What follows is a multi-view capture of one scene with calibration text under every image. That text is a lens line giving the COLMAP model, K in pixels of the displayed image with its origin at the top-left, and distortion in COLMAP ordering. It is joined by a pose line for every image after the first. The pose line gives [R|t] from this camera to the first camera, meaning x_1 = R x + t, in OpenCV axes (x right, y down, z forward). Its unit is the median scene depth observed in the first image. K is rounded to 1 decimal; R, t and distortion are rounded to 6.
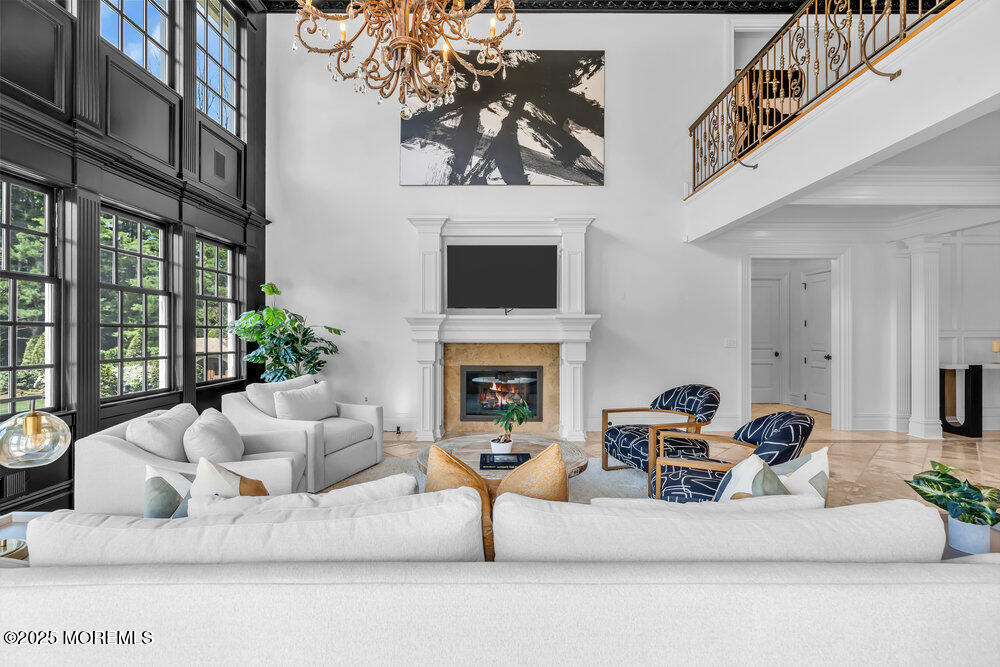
lens RADIAL K [[445.1, 0, 497.5], [0, 445.1, 335.1], [0, 0, 1]] dist [-0.020930, 0.001518]
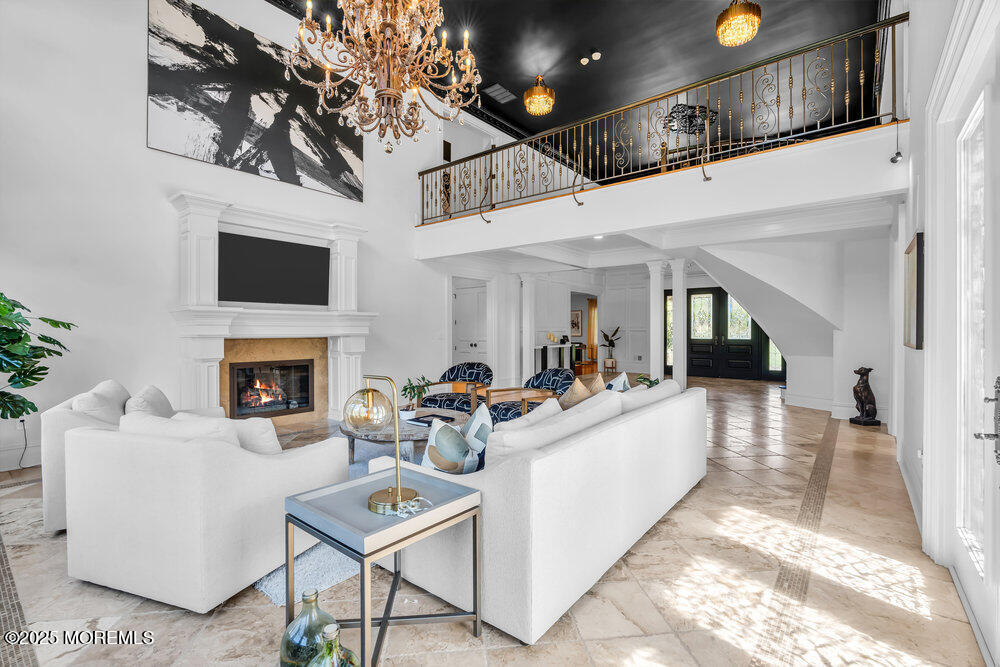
lens RADIAL K [[445.1, 0, 498.4], [0, 445.1, 333.4], [0, 0, 1]] dist [-0.020930, 0.001518]
pose [[0.619529, -0.007253, 0.784940, -0.457948], [0.006439, 0.999971, 0.004158, 0.005947], [-0.784947, 0.002478, 0.619558, -0.005030]]
